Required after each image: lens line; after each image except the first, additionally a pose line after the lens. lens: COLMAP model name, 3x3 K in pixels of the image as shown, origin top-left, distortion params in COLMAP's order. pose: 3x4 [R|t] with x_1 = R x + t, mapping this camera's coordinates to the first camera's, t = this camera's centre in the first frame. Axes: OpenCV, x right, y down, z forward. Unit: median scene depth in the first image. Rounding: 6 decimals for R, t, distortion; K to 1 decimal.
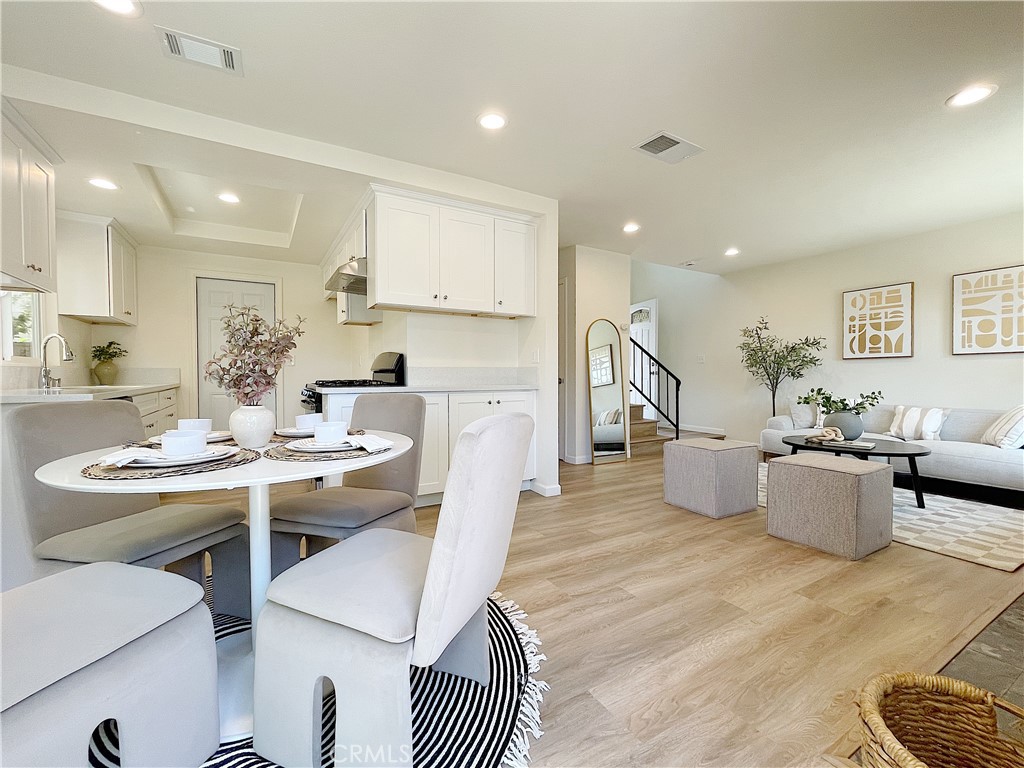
lens RADIAL K [[436.4, 0, 511.6], [0, 436.4, 385.2], [0, 0, 1]] dist [-0.007748, 0.004191]
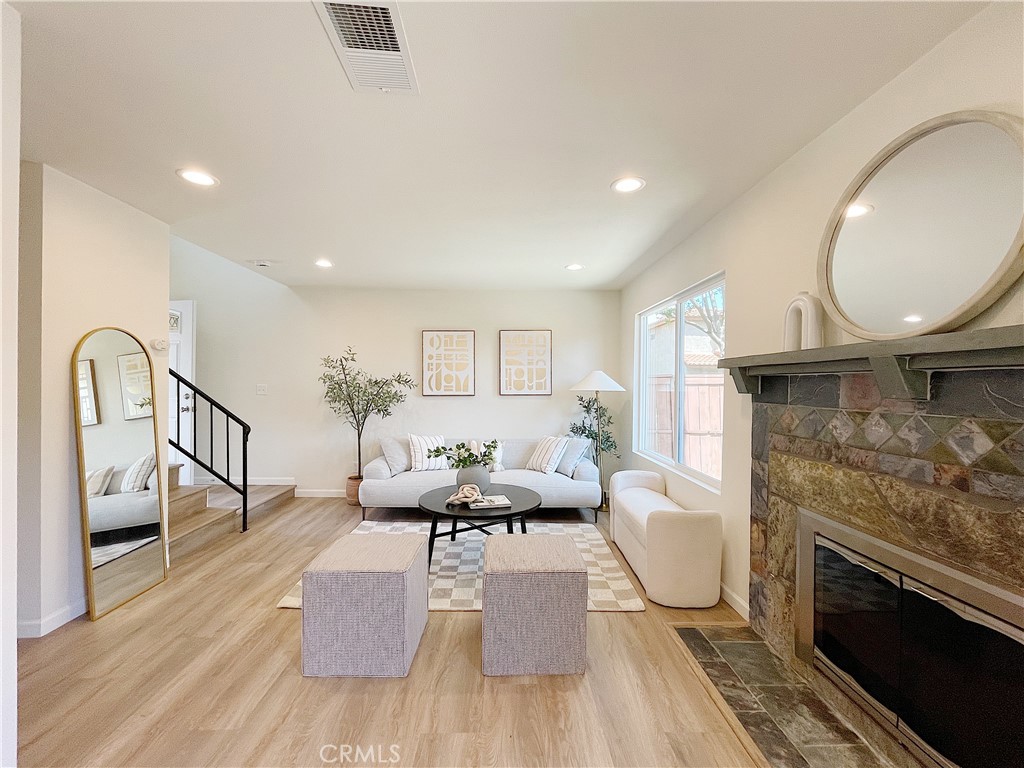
lens RADIAL K [[420.4, 0, 511.0], [0, 420.4, 383.5], [0, 0, 1]] dist [-0.003826, 0.000518]
pose [[0.486752, 0.006568, 0.873515, 0.000821], [0.012978, 0.999807, -0.014749, -0.106275], [-0.873444, 0.018515, 0.486573, 0.503063]]
